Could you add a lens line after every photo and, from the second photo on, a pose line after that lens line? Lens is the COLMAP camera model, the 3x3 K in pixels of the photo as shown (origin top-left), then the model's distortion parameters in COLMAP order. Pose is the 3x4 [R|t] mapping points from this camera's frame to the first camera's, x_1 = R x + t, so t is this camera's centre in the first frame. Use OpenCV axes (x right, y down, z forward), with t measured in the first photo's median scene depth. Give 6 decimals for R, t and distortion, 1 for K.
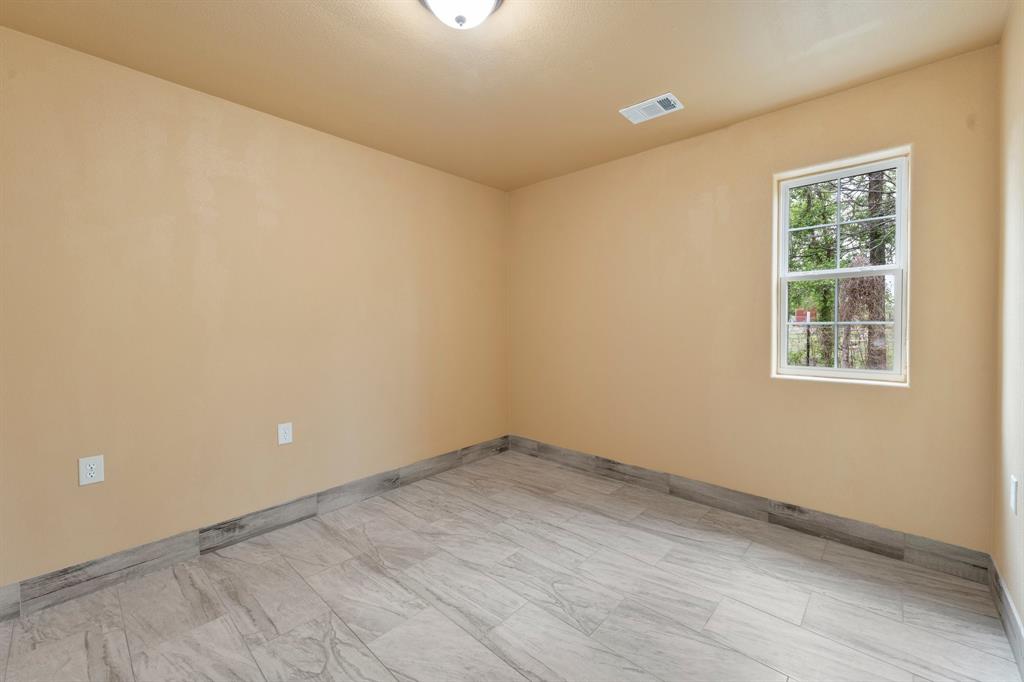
lens RADIAL K [[416.1, 0, 510.2], [0, 416.1, 329.4], [0, 0, 1]] dist [0.001018, -0.000106]
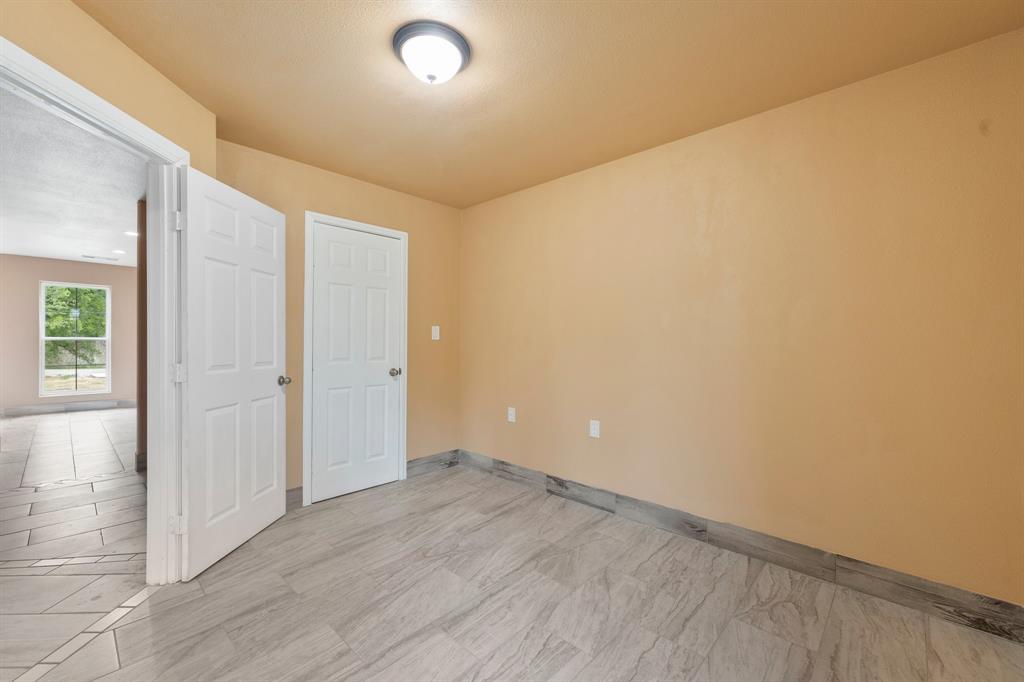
lens RADIAL K [[416.1, 0, 510.2], [0, 416.1, 329.4], [0, 0, 1]] dist [0.001018, -0.000106]
pose [[-0.000184, -0.012145, -0.999926, 0.708212], [-0.020990, 0.999706, -0.012139, -0.016320], [0.999780, 0.020986, -0.000439, 0.811648]]
